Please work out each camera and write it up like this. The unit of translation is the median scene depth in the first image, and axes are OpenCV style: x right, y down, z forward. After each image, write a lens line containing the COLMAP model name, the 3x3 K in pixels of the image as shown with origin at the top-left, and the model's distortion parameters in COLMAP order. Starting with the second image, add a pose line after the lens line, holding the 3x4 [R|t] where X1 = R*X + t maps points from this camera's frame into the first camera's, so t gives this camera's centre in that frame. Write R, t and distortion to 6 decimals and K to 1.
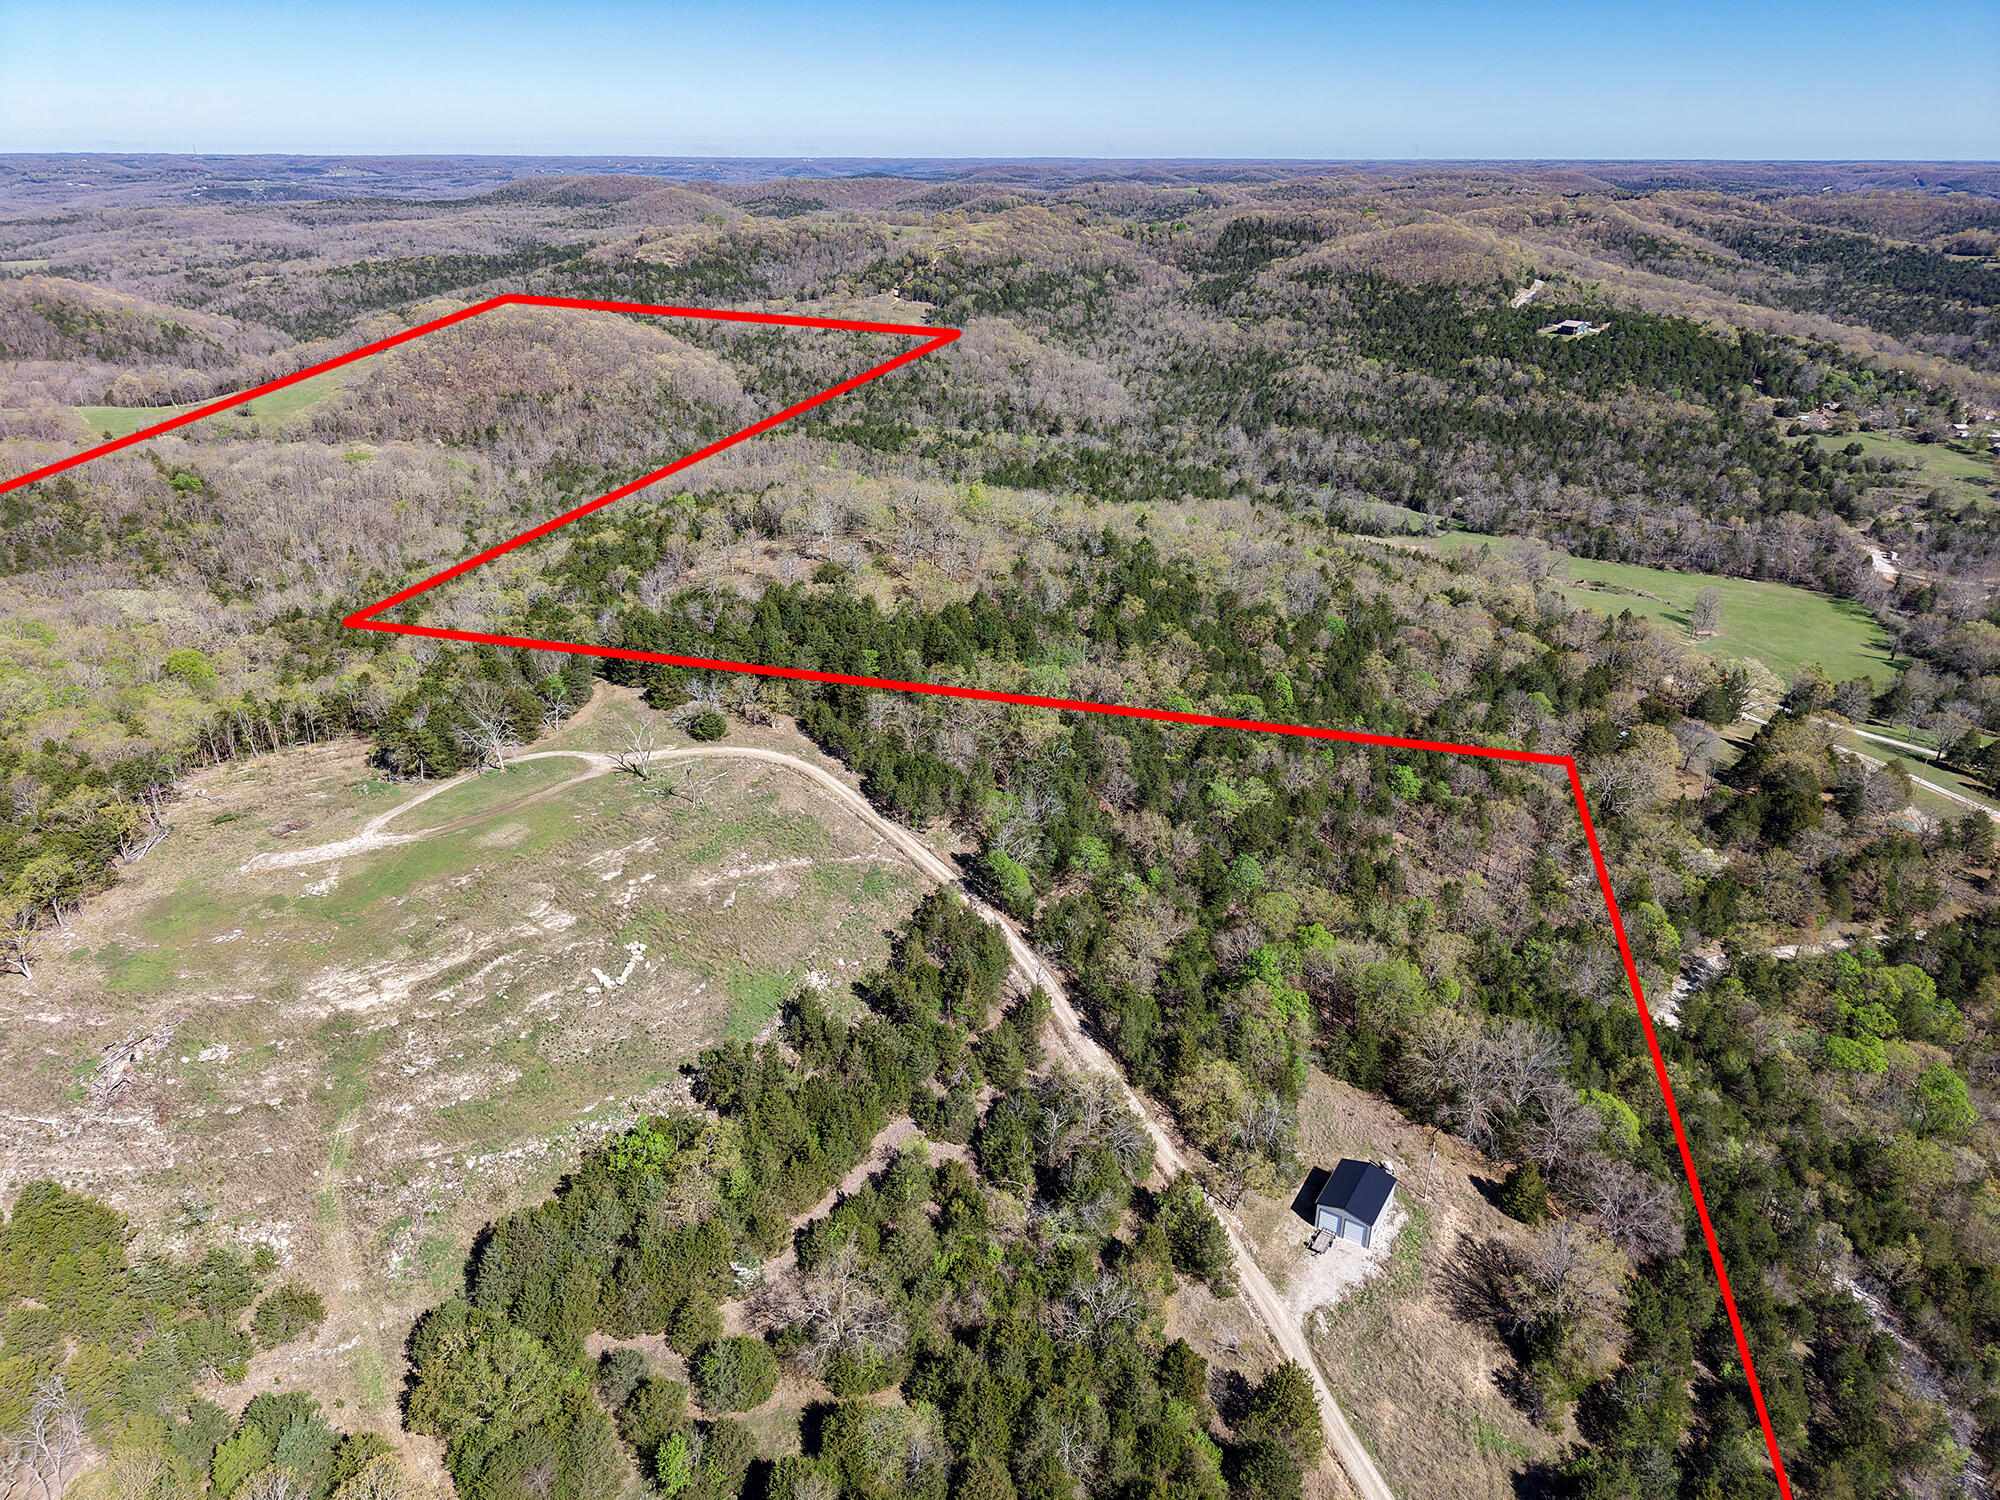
lens RADIAL K [[1361.4, 0, 1015.3], [0, 1361.4, 759.8], [0, 0, 1]] dist [0.016866, -0.012827]
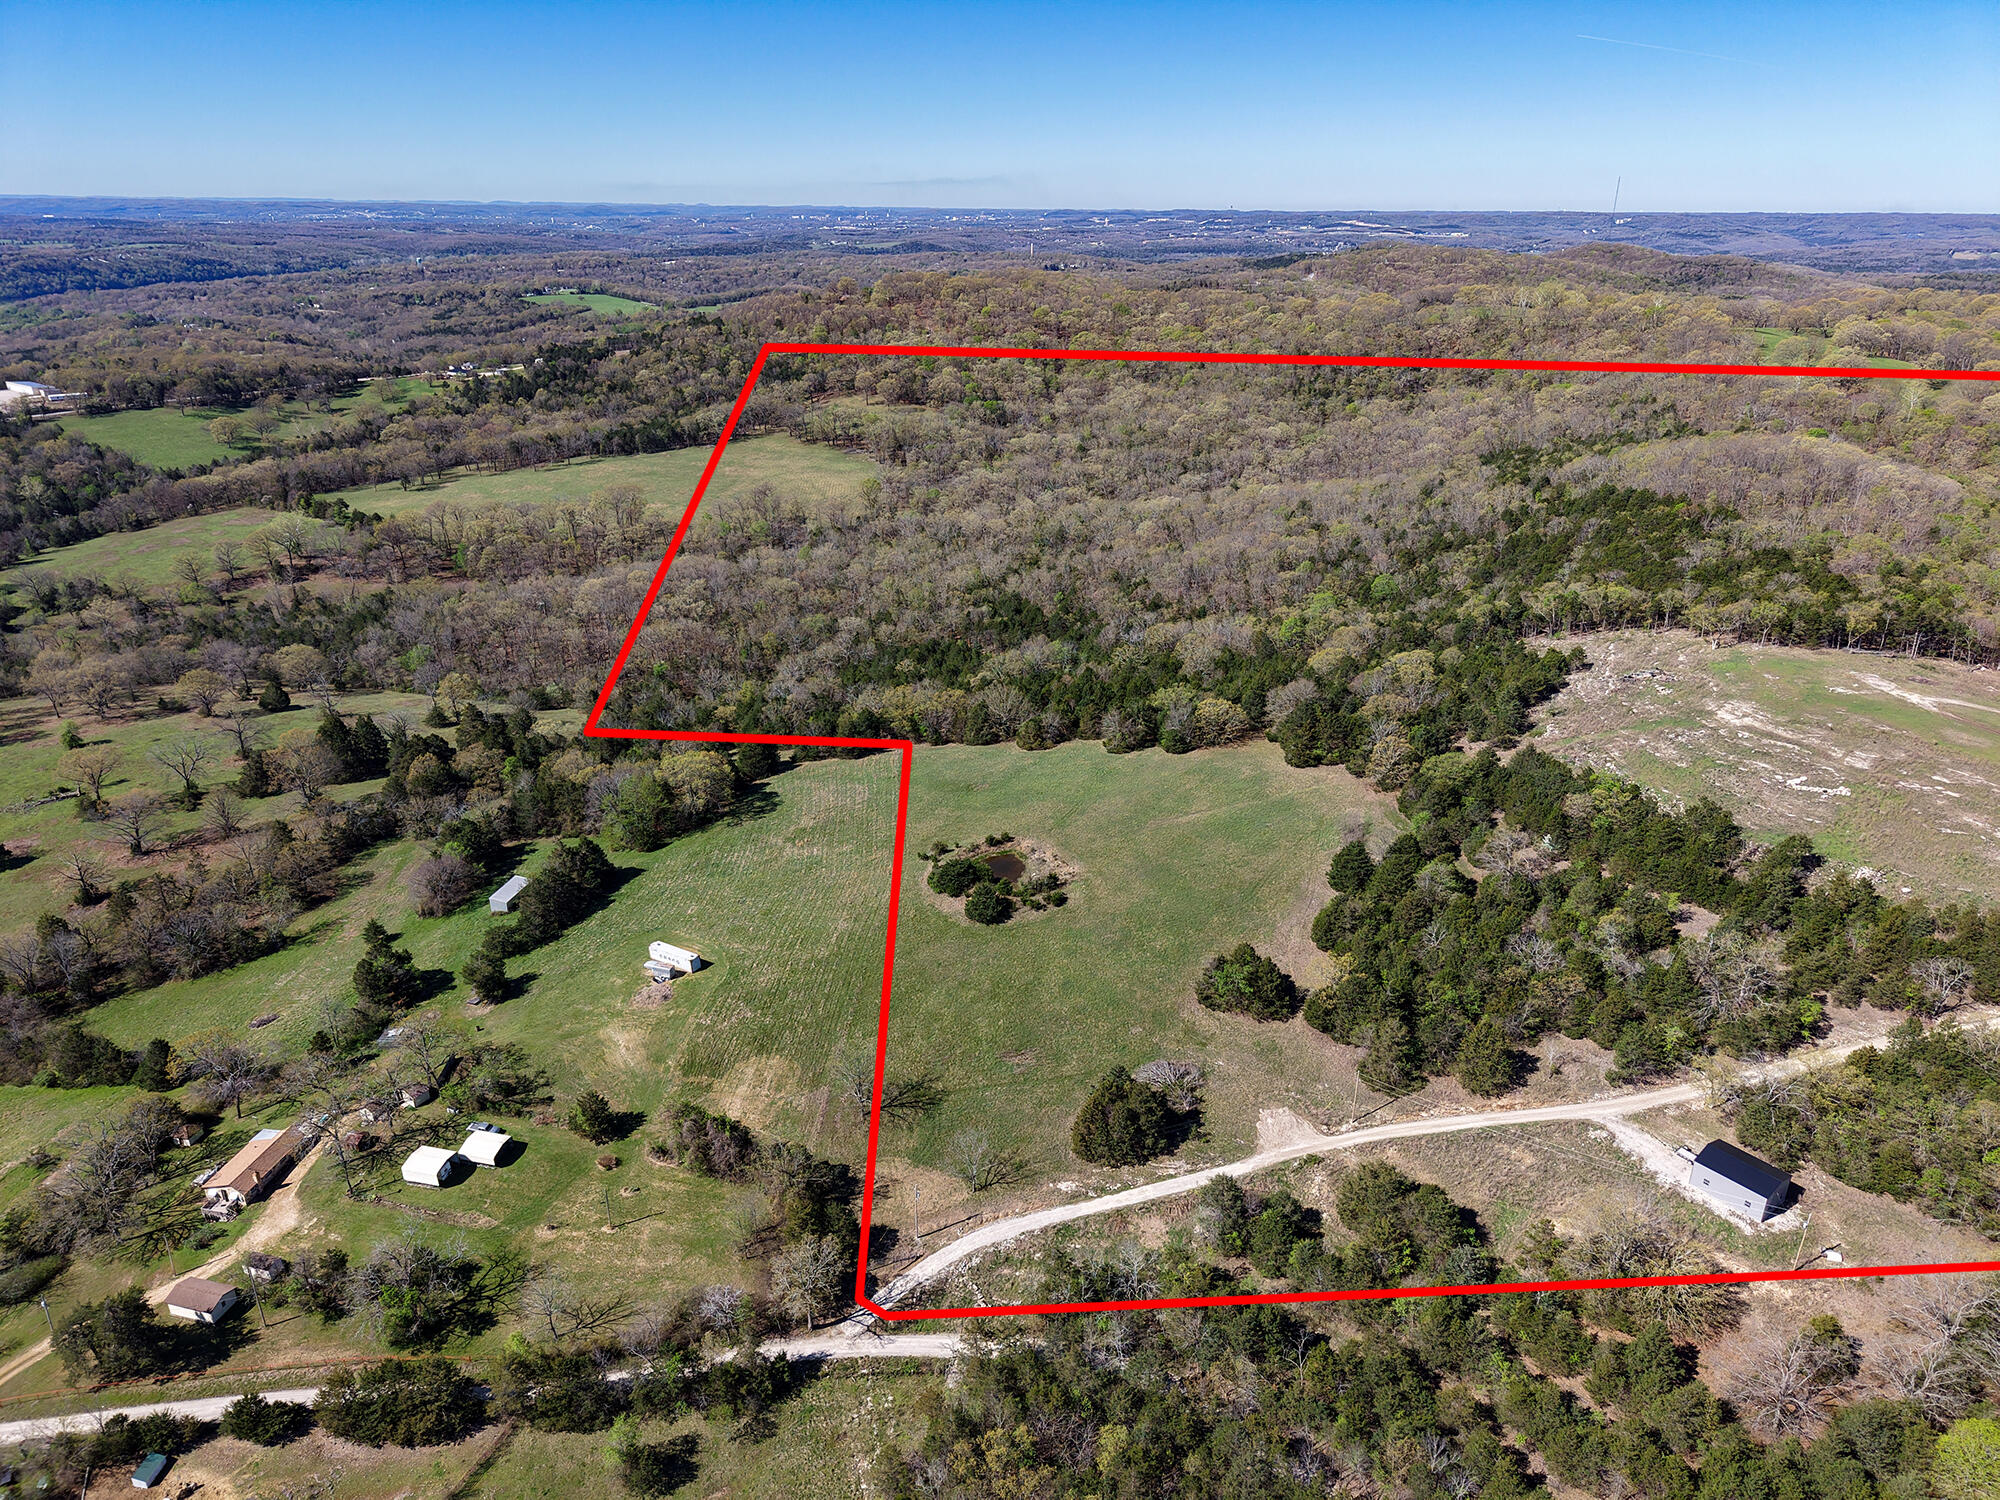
lens RADIAL K [[1301.8, 0, 1000.0], [0, 1301.8, 750.0], [0, 0, 1]] dist [0.006130, -0.004027]
pose [[-0.334242, 0.358862, -0.871493, 0.171068], [-0.392095, 0.787911, 0.474824, -0.027571], [0.857055, 0.500414, -0.122645, 0.065856]]
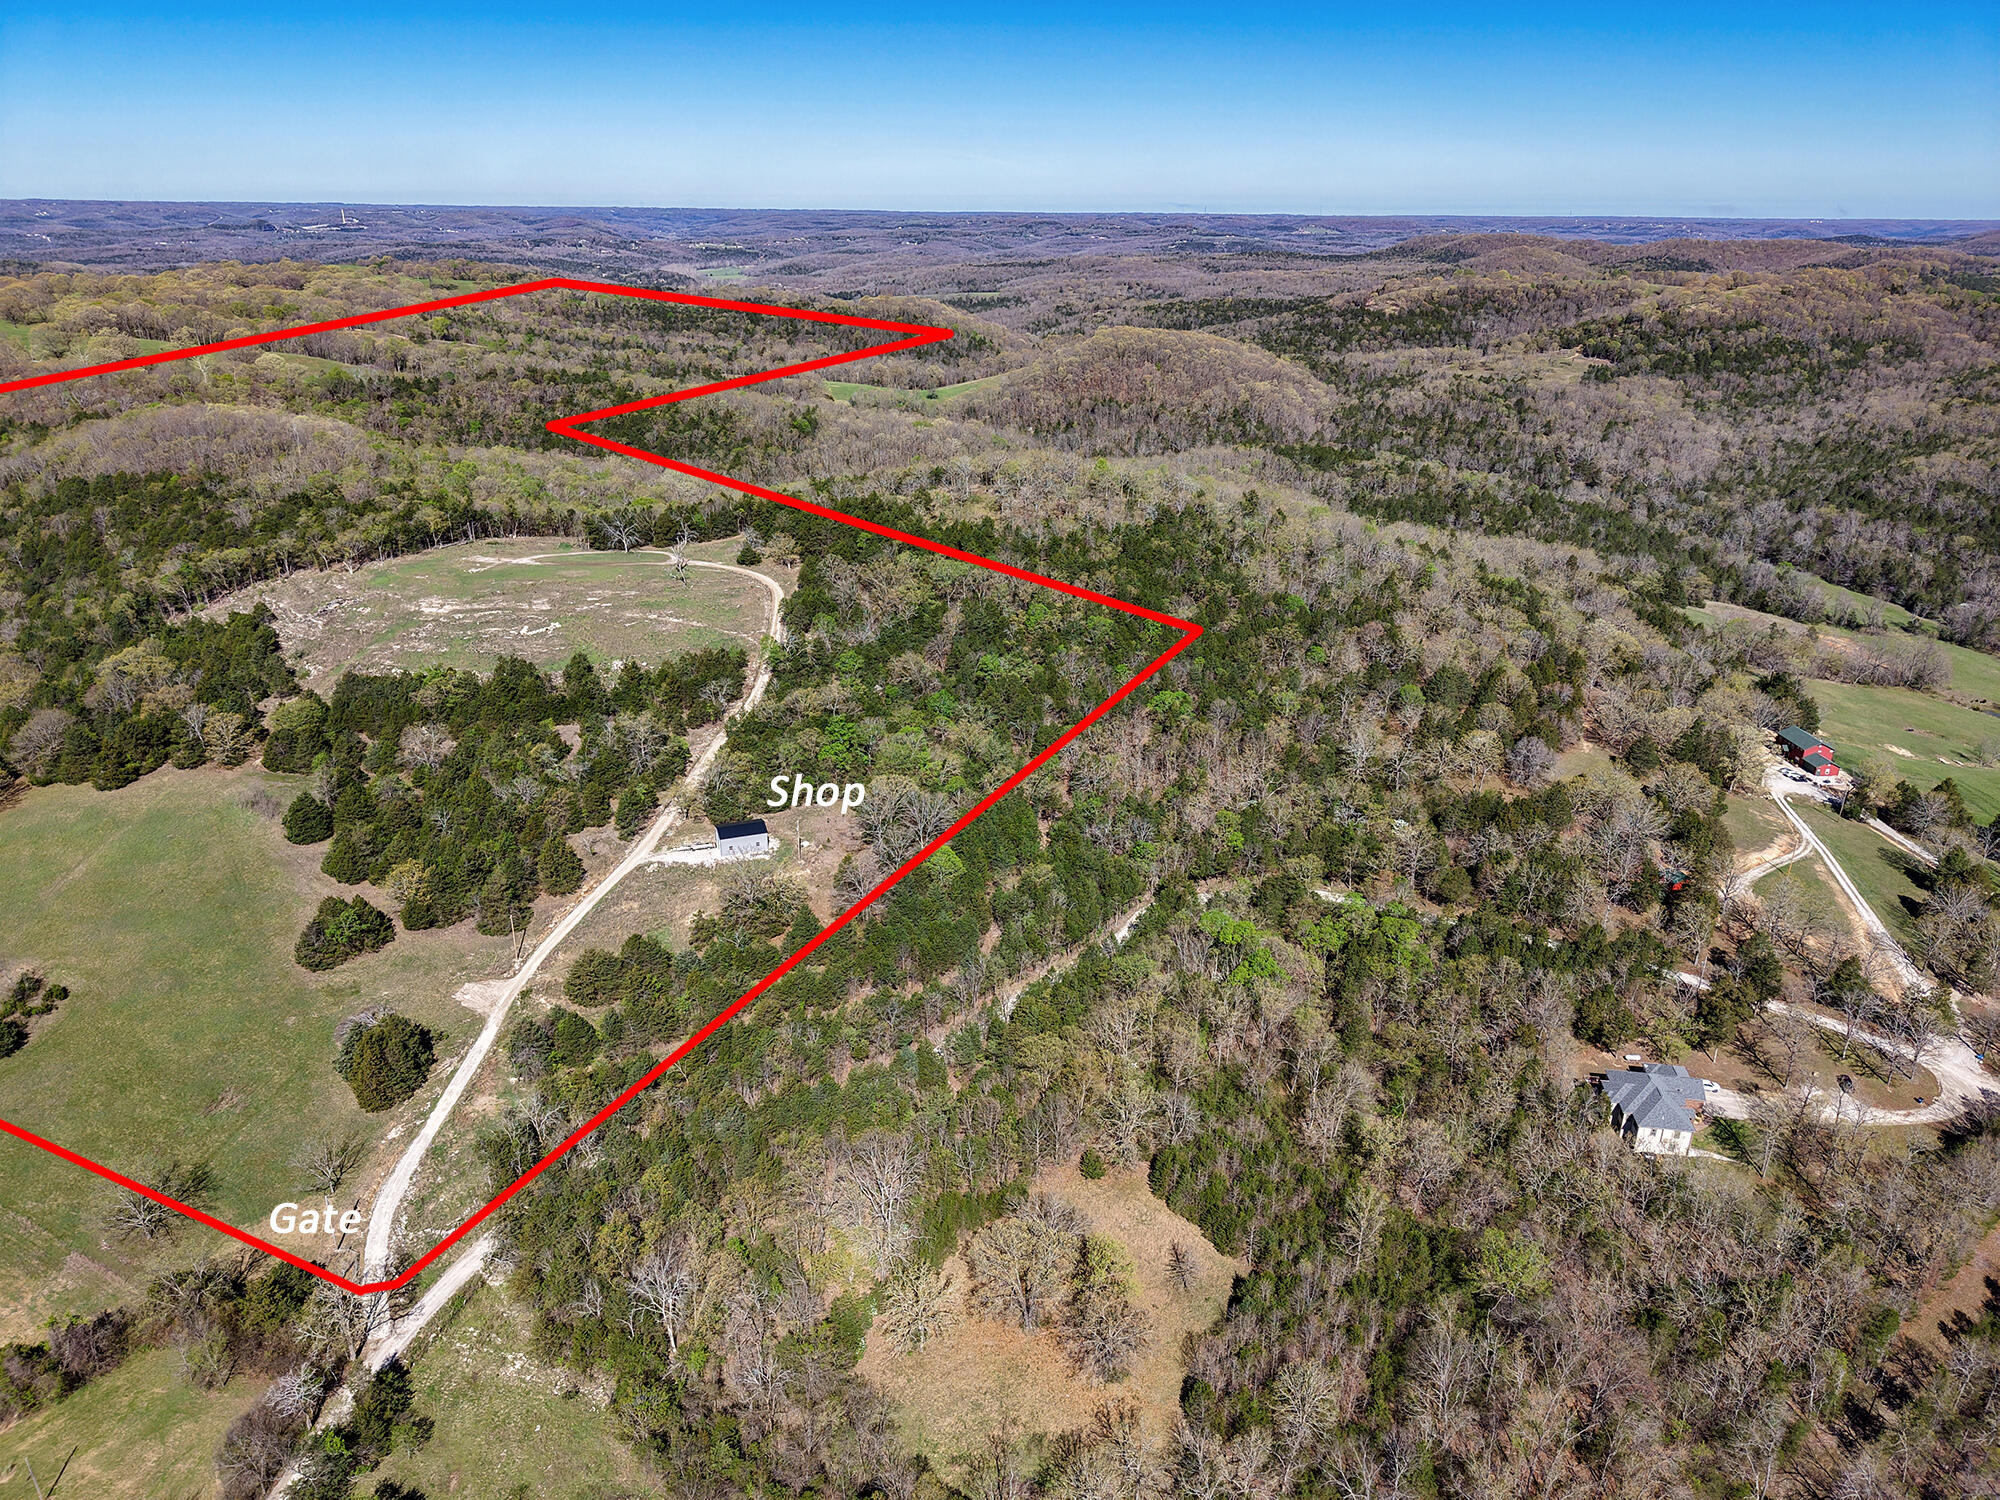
lens RADIAL K [[1356.1, 0, 997.7], [0, 1356.1, 729.1], [0, 0, 1]] dist [0.075617, -0.076540]
pose [[0.789245, 0.223310, -0.572036, 0.197256], [-0.256515, 0.966260, 0.023290, 0.011971], [0.557936, 0.128354, 0.819898, -0.024536]]
